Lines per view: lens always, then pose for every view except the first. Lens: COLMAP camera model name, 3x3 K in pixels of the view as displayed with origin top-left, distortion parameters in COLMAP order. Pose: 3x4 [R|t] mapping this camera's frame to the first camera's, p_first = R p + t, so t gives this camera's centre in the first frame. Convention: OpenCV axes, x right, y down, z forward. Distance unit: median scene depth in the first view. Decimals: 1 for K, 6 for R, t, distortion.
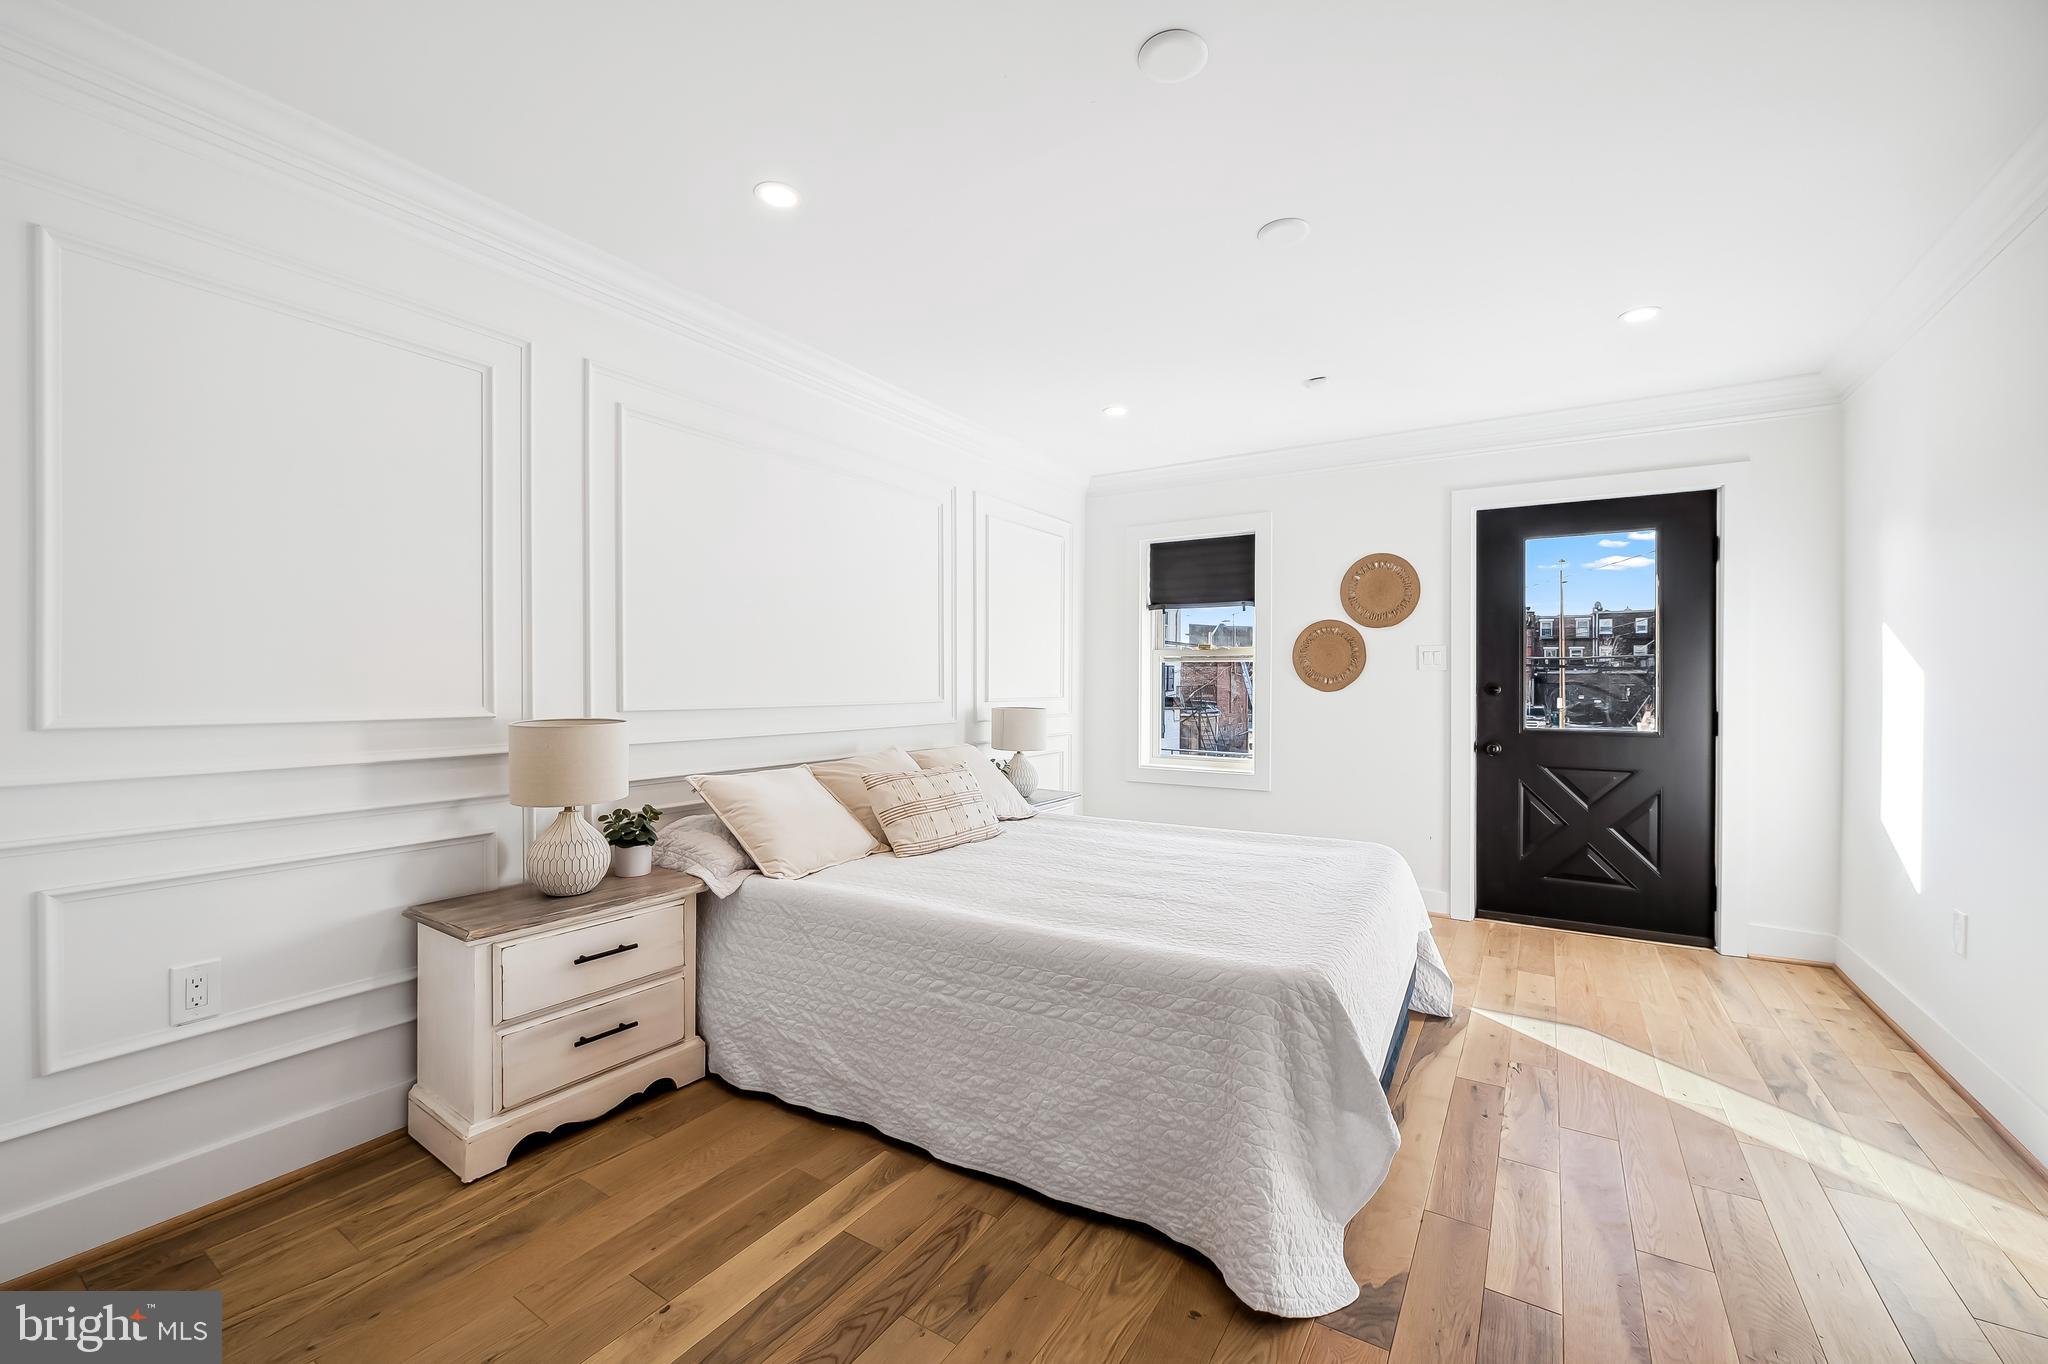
lens RADIAL K [[823.8, 0, 1006.9], [0, 823.8, 677.5], [0, 0, 1]] dist [-0.010876, 0.000164]
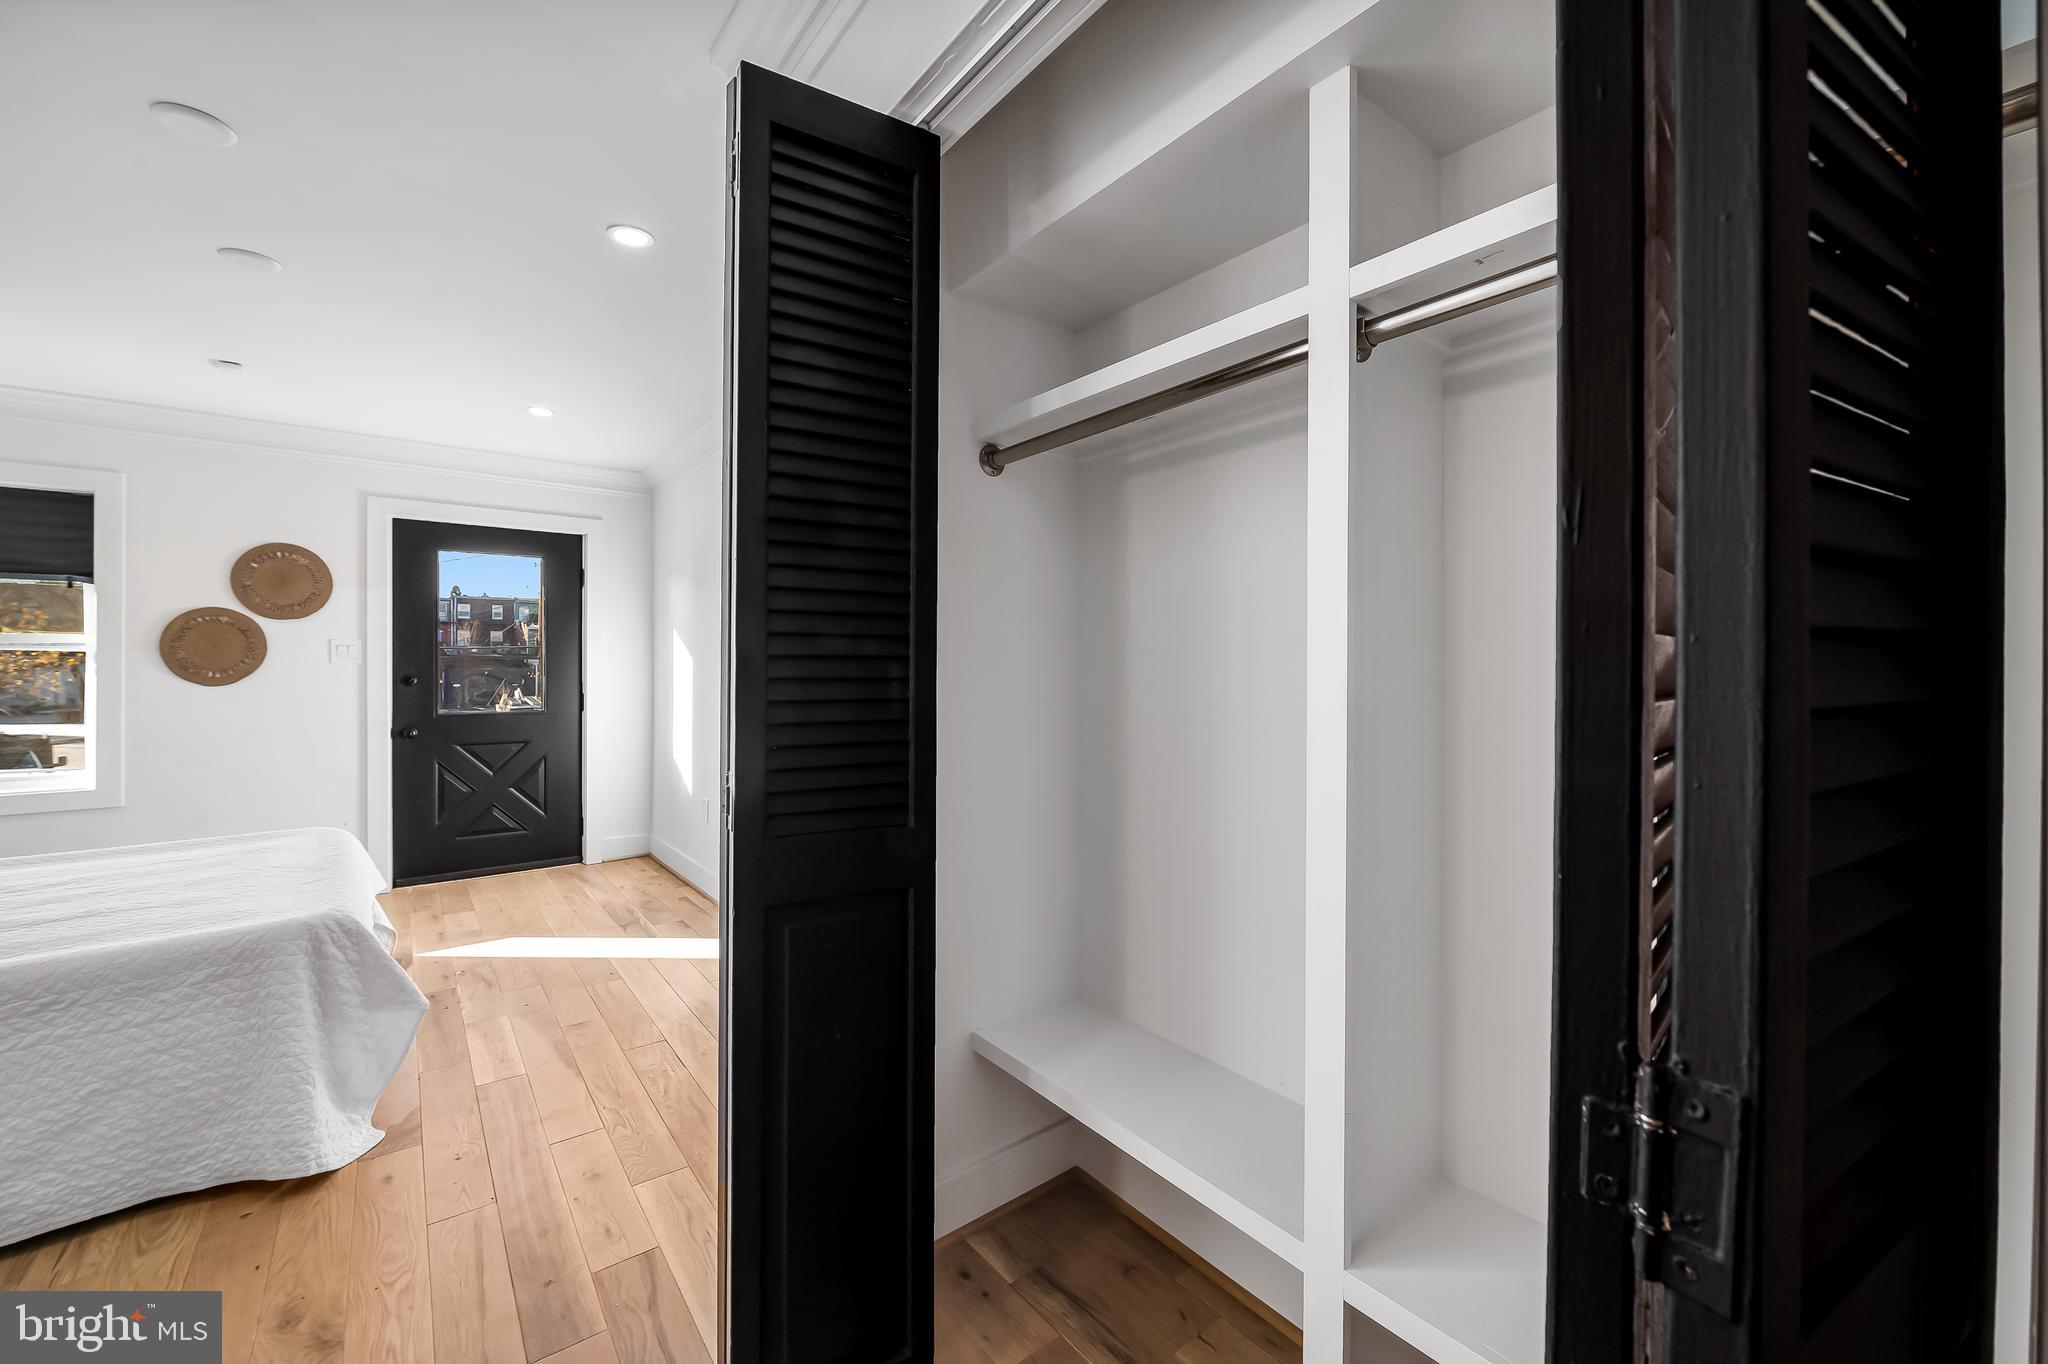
lens RADIAL K [[823.8, 0, 1053.7], [0, 823.8, 669.5], [0, 0, 1]] dist [-0.010876, 0.000164]
pose [[0.307760, -0.007368, 0.951436, -0.271665], [-0.003170, 0.999957, 0.008769, -0.017818], [-0.951459, -0.005715, 0.307723, -0.249038]]
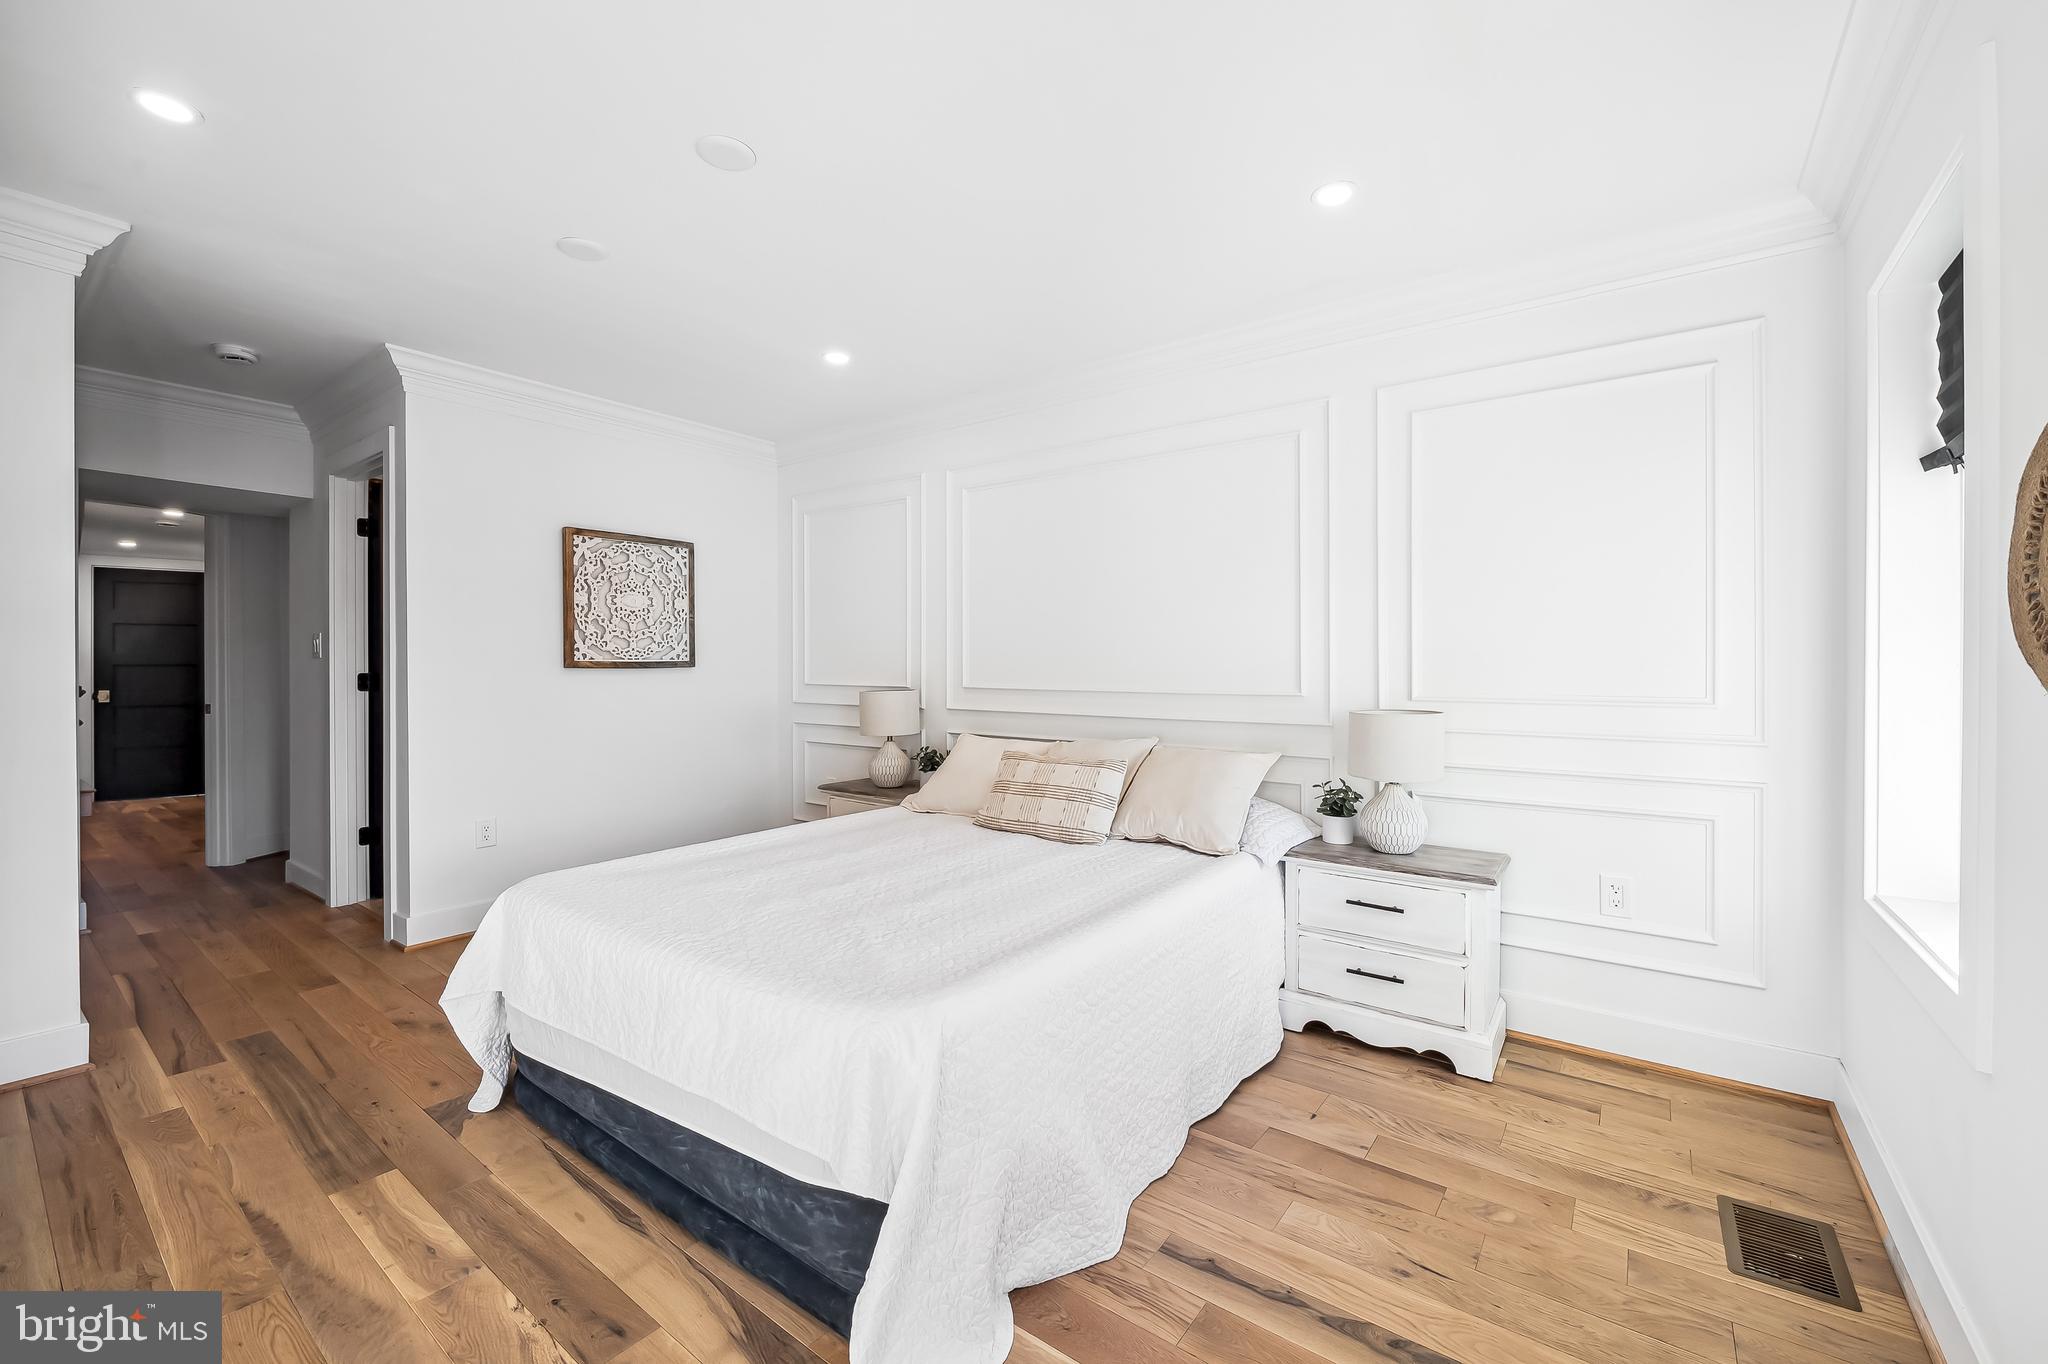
lens RADIAL K [[823.8, 0, 1027.2], [0, 823.8, 675.5], [0, 0, 1]] dist [-0.010876, 0.000164]
pose [[-0.059553, 0.005503, -0.998210, 0.916181], [-0.000103, 0.999985, 0.005519, 0.010540], [0.998225, 0.000431, -0.059552, 1.062465]]
